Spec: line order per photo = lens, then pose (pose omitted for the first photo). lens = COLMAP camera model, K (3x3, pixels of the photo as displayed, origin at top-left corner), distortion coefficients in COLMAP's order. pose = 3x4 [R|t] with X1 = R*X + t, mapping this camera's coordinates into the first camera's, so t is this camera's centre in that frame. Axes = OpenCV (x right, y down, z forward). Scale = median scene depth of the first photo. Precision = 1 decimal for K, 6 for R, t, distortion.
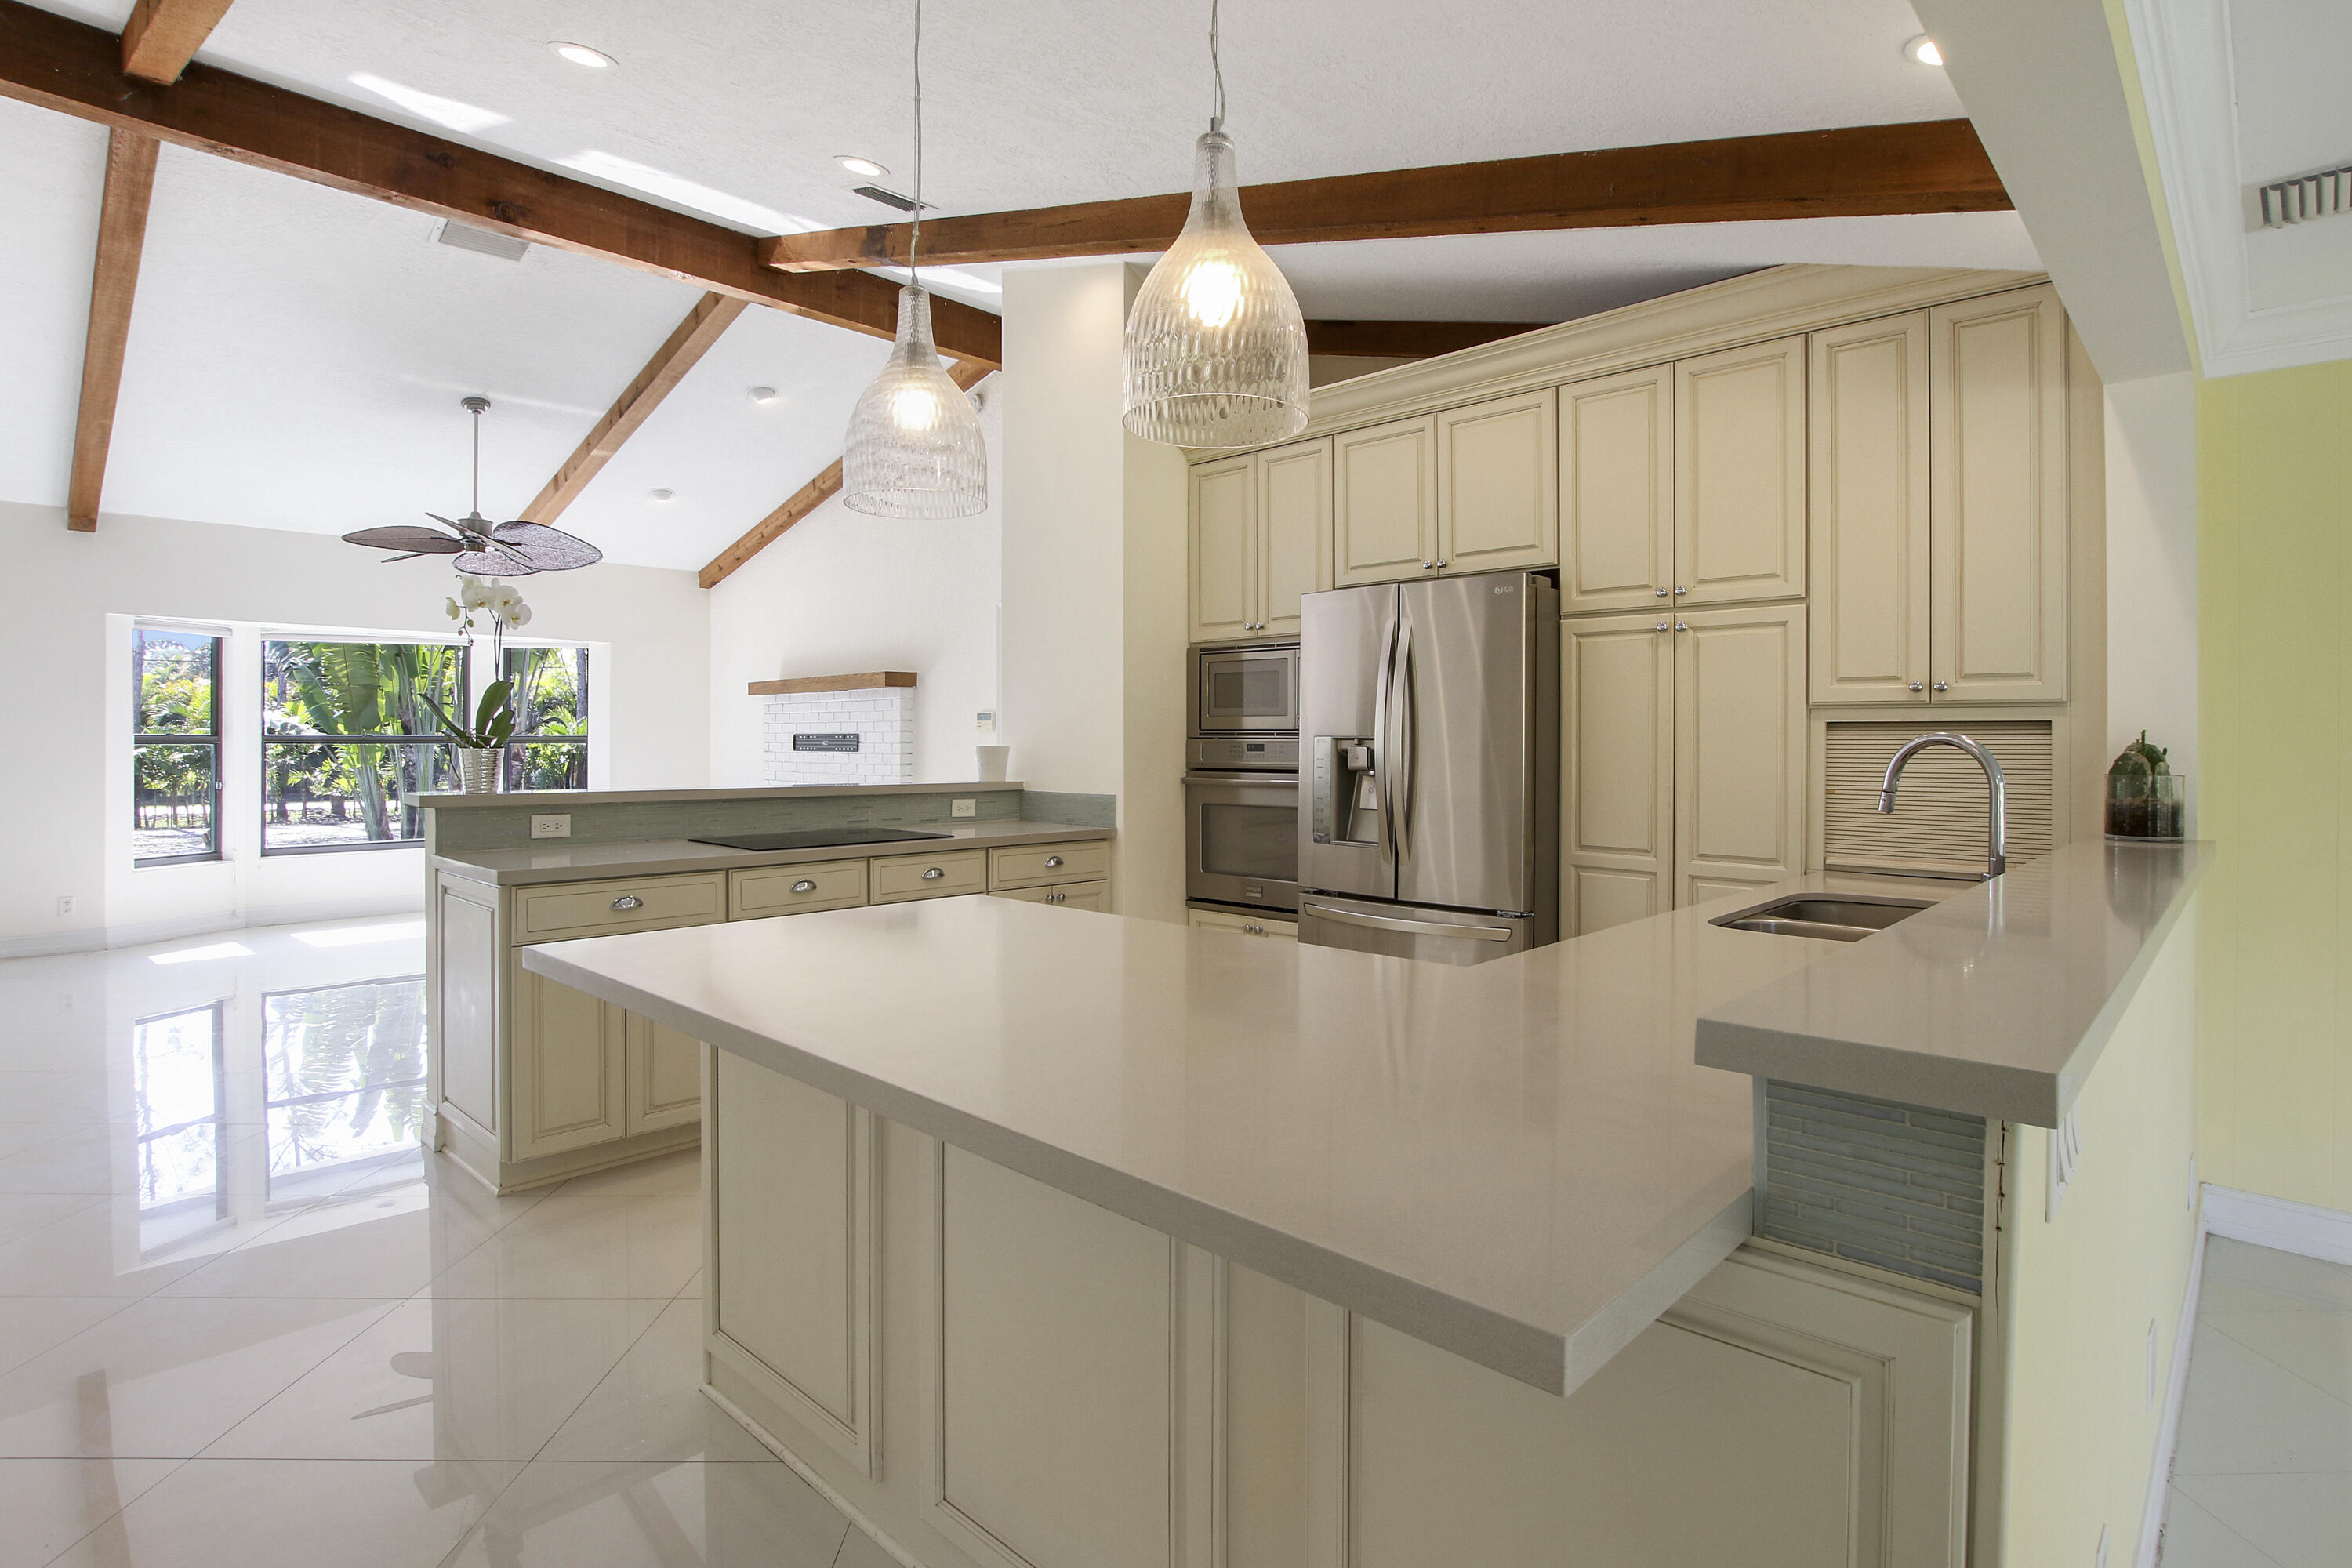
lens RADIAL K [[1175.1, 0, 1186.7], [0, 1175.1, 765.7], [0, 0, 1]] dist [-0.020002, 0.000170]
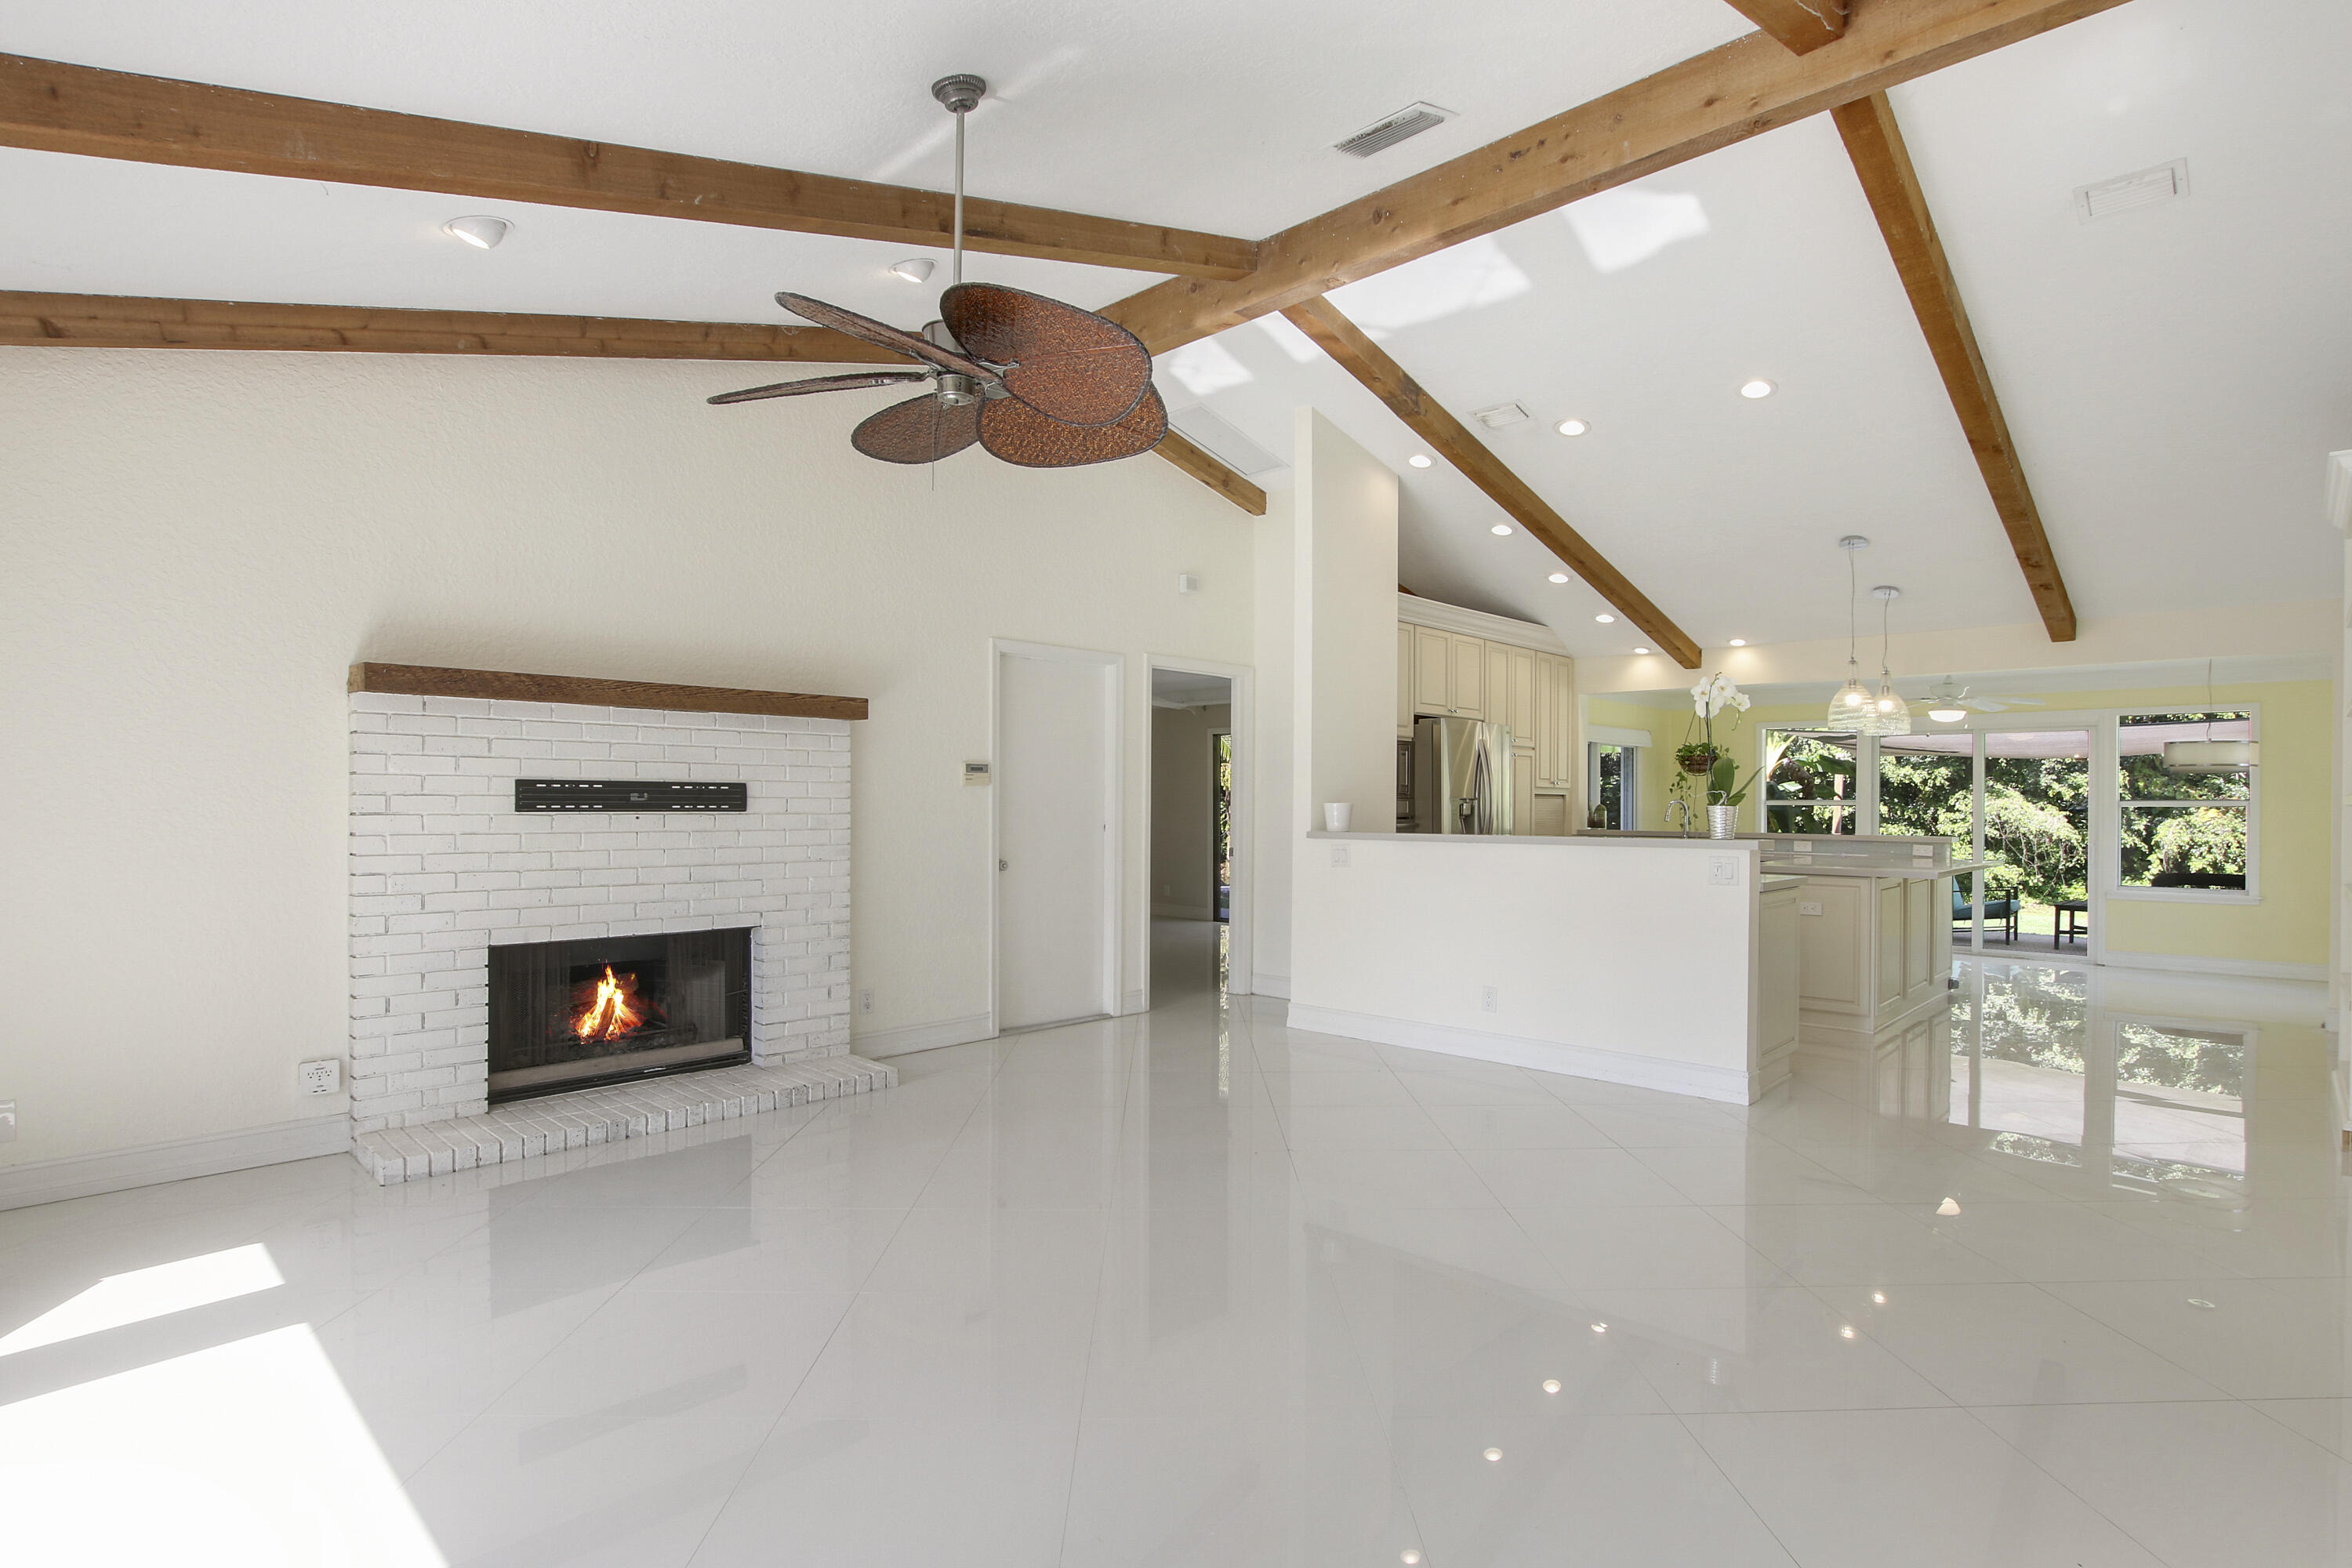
lens RADIAL K [[1175.1, 0, 1170.9], [0, 1175.1, 797.6], [0, 0, 1]] dist [-0.025470, -0.000437]
pose [[-0.001841, 0.002559, 0.999995, -1.755538], [0.015924, 0.999870, -0.002529, -0.027731], [-0.999872, 0.015920, -0.001881, 1.478157]]
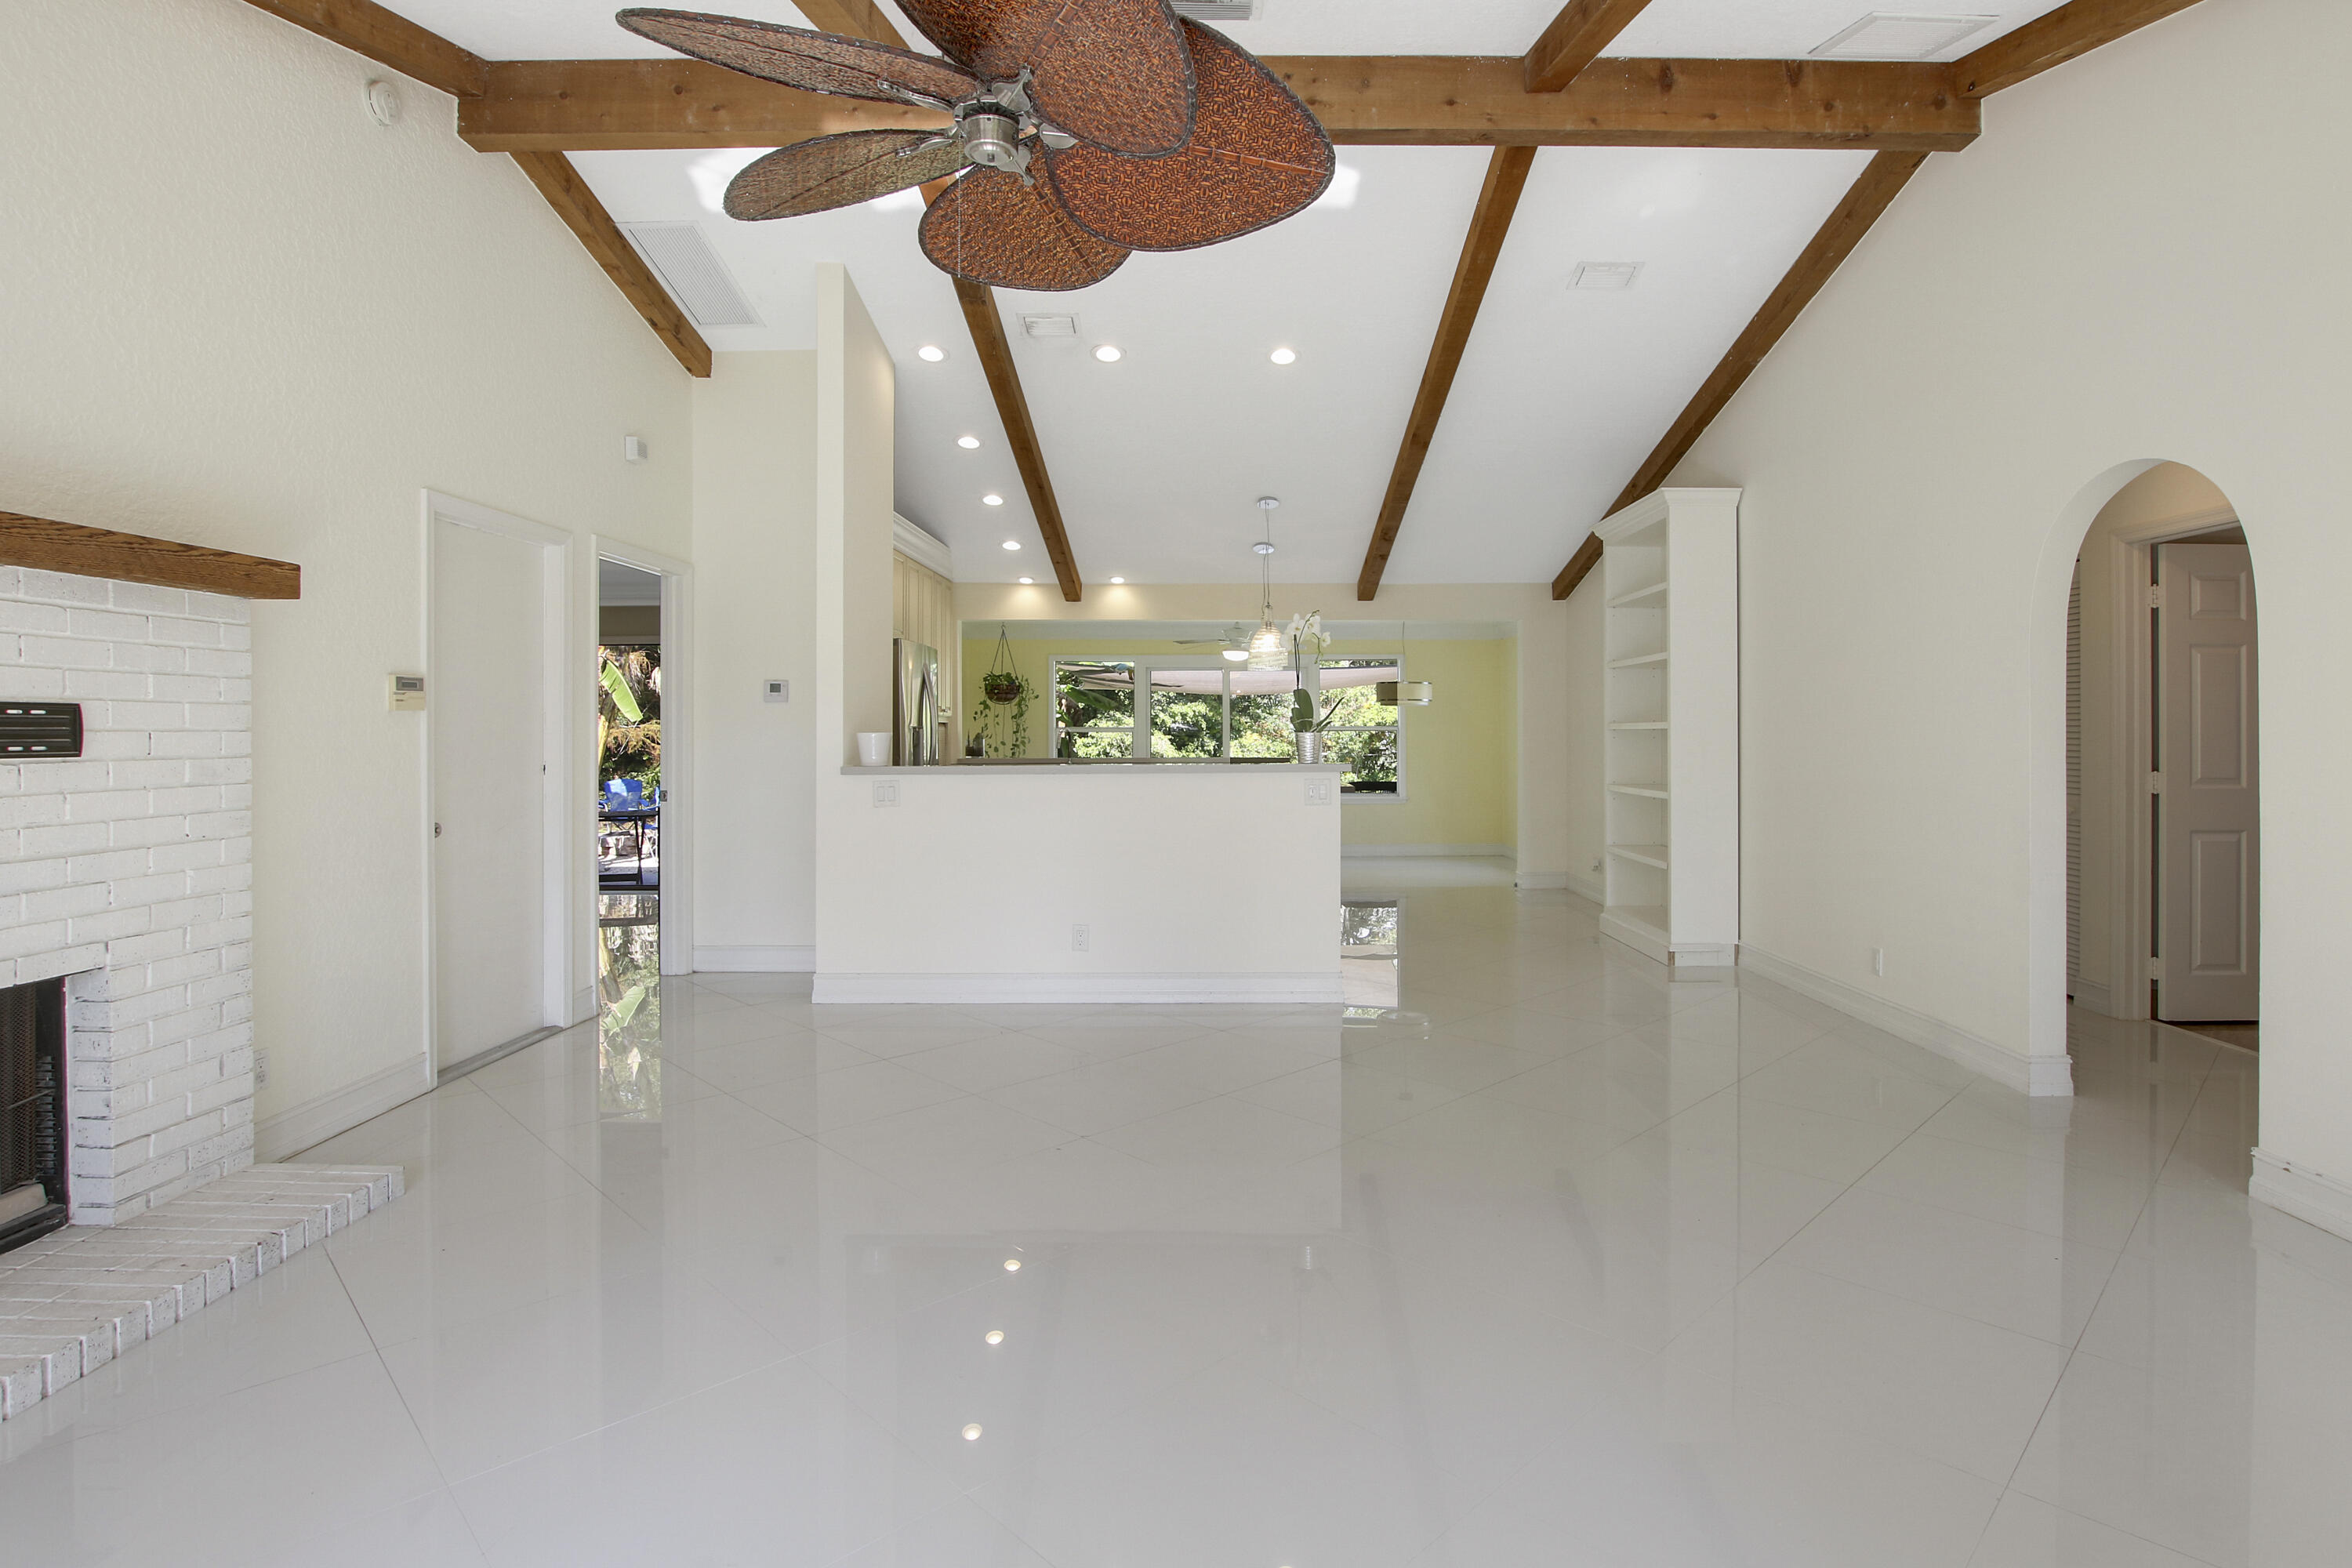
lens RADIAL K [[1207.2, 0, 1201.3], [0, 1207.2, 724.0], [0, 0, 1]] dist [-0.001523, -0.000603]
pose [[-0.687436, 0.004574, 0.726231, -1.455009], [0.016186, 0.999828, 0.009023, -0.037481], [-0.726065, 0.017957, -0.687392, 1.923586]]
